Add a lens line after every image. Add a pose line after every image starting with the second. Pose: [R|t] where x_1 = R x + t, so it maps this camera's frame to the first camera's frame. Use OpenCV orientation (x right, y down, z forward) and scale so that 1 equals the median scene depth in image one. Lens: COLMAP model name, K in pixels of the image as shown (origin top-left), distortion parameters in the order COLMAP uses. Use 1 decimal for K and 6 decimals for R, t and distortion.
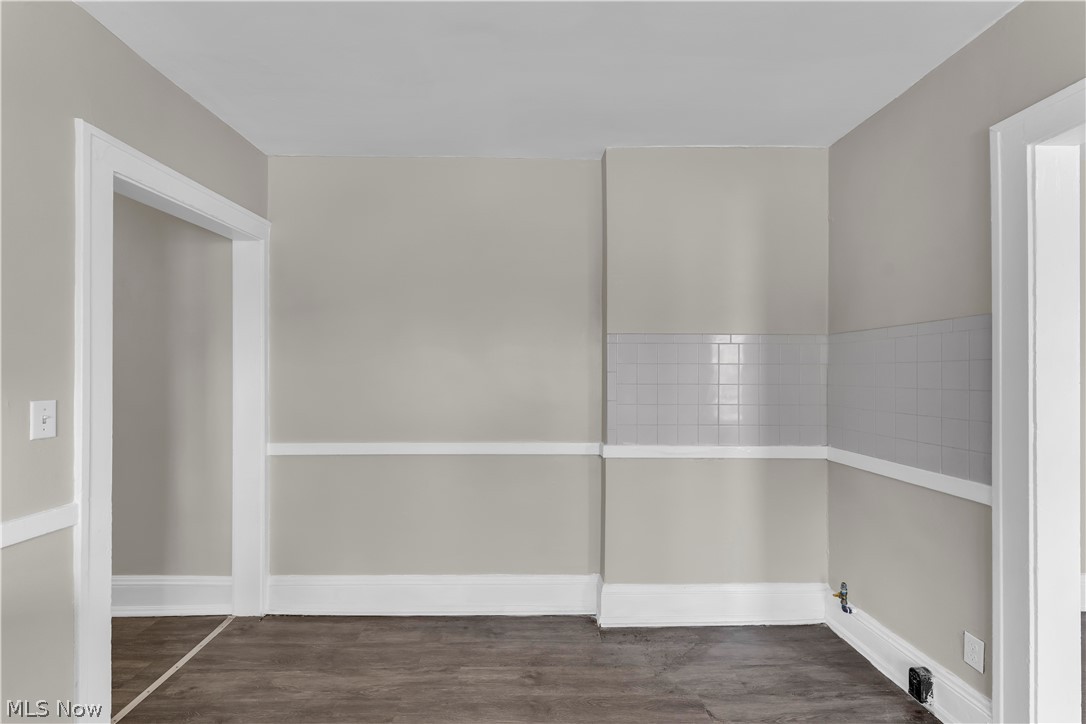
lens RADIAL K [[446.7, 0, 534.5], [0, 446.7, 371.4], [0, 0, 1]] dist [-0.000016, 0.000089]
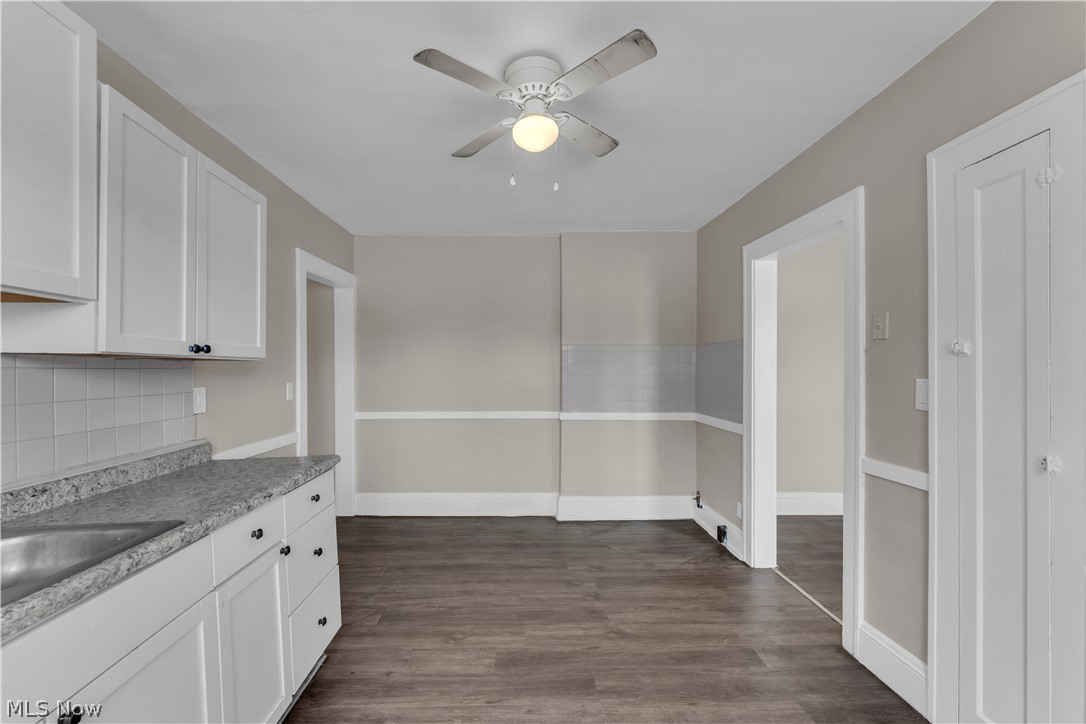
lens RADIAL K [[446.7, 0, 534.5], [0, 446.7, 371.4], [0, 0, 1]] dist [-0.000016, 0.000089]
pose [[0.999861, -0.001220, 0.016621, 0.033506], [0.001026, 0.999932, 0.011638, -0.006601], [-0.016634, -0.011619, 0.999794, -0.673194]]
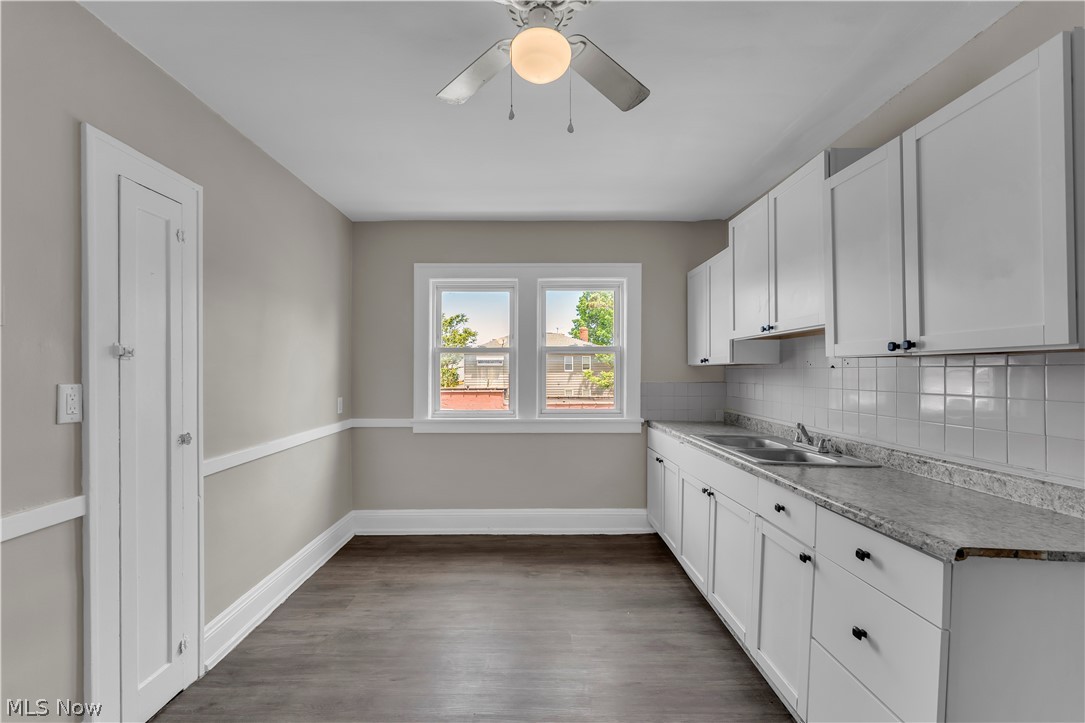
lens RADIAL K [[445.5, 0, 530.1], [0, 445.5, 373.0], [0, 0, 1]] dist [0.000926, 0.000327]
pose [[-0.999725, 0.005079, 0.022881, 0.049337], [0.004973, 0.999977, -0.004707, 0.005851], [-0.022904, -0.004592, -0.999727, 0.680913]]
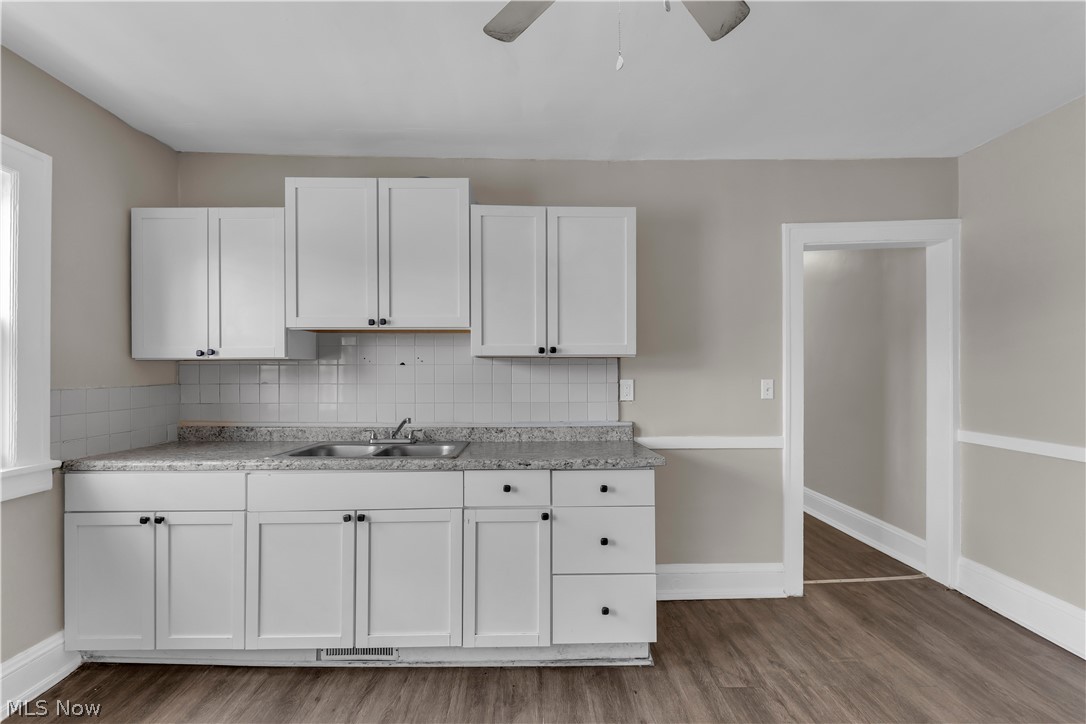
lens RADIAL K [[446.7, 0, 534.5], [0, 446.7, 371.4], [0, 0, 1]] dist [-0.000016, 0.000089]
pose [[0.000517, 0.010006, -0.999950, 0.480419], [0.010225, 0.999898, 0.010010, 0.001176], [0.999948, -0.010229, 0.000415, -0.001880]]
